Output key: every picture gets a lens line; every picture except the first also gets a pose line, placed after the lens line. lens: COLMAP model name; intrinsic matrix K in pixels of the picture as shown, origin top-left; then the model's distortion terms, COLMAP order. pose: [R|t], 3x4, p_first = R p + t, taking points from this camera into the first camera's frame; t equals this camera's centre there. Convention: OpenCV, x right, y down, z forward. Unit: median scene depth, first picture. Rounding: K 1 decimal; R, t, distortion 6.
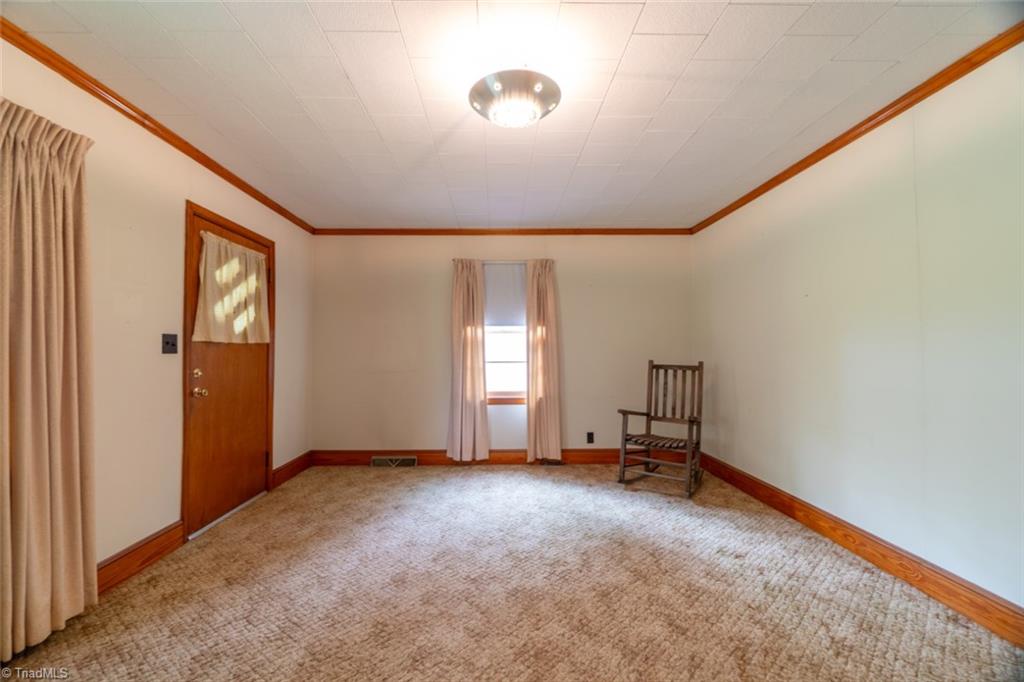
lens RADIAL K [[438.6, 0, 507.0], [0, 438.6, 339.2], [0, 0, 1]] dist [-0.002518, 0.001661]
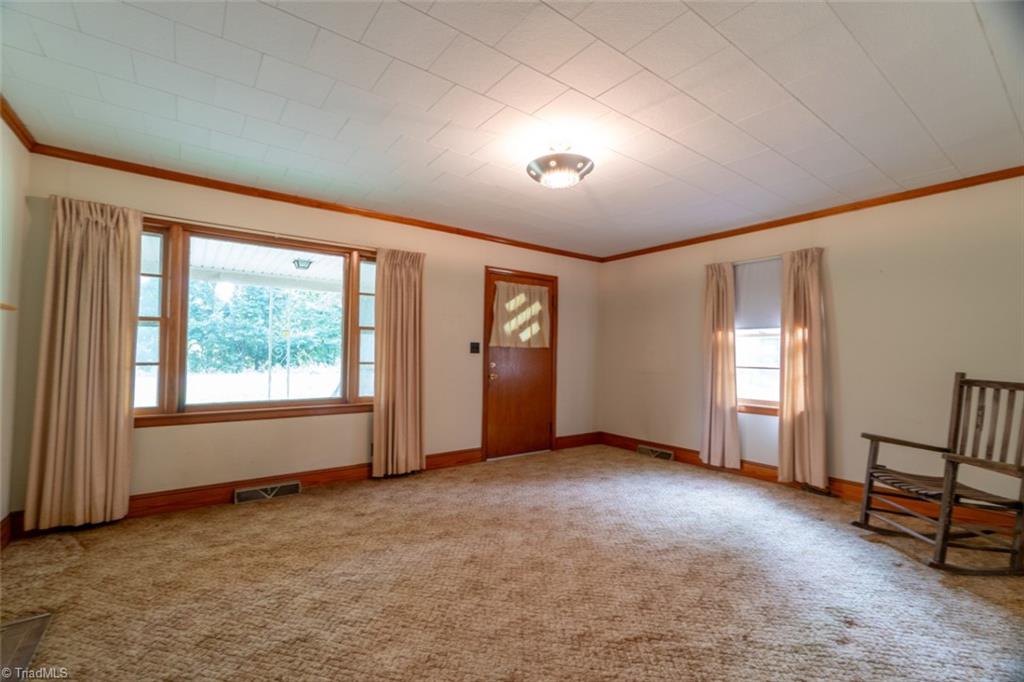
lens RADIAL K [[438.6, 0, 503.8], [0, 438.6, 338.3], [0, 0, 1]] dist [-0.002518, 0.001661]
pose [[0.579503, -0.018287, -0.814765, 0.564889], [0.006957, 0.999823, -0.017492, 0.002454], [0.814941, 0.004468, 0.579527, 0.035347]]
